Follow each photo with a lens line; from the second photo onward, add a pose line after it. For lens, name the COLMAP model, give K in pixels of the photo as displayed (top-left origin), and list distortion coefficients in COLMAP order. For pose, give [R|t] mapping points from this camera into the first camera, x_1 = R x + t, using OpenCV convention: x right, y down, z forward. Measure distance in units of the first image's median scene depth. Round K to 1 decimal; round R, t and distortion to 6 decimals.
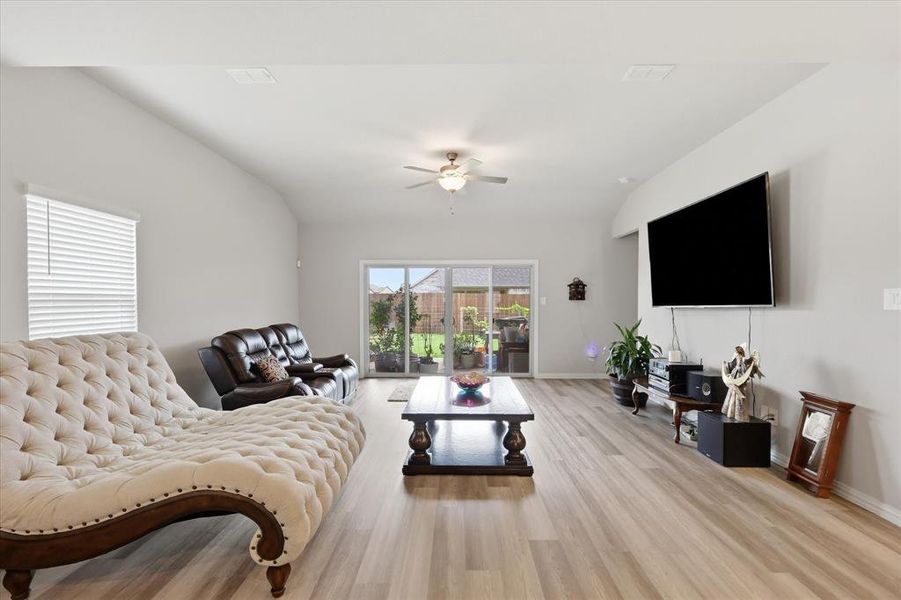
lens RADIAL K [[401.7, 0, 453.1], [0, 401.7, 307.4], [0, 0, 1]] dist [0.003771, -0.000570]
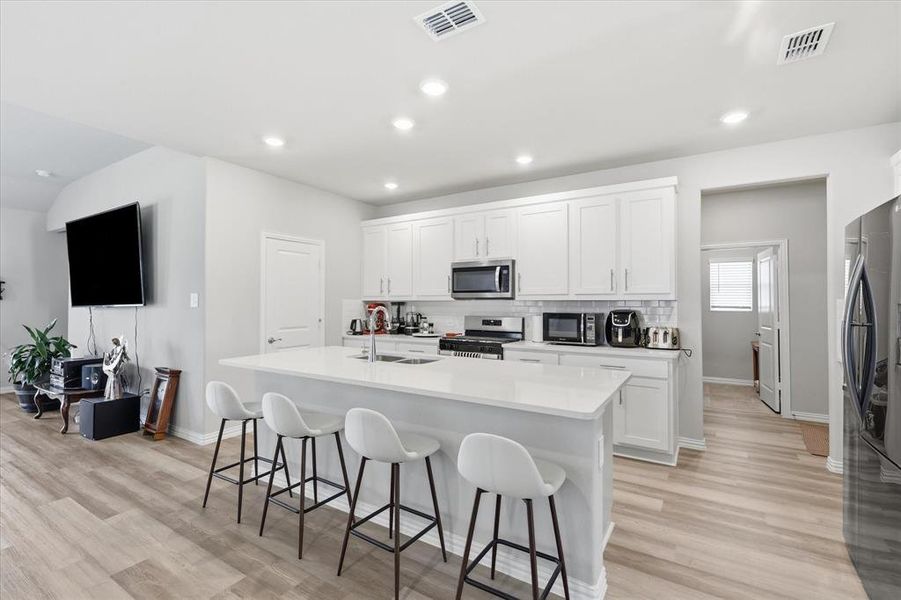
lens RADIAL K [[401.7, 0, 454.2], [0, 401.7, 296.9], [0, 0, 1]] dist [0.003771, -0.000570]
pose [[0.515851, 0.012688, 0.856584, 0.166522], [0.011482, 0.999698, -0.021722, 0.008156], [-0.856601, 0.021041, 0.515550, -0.451980]]
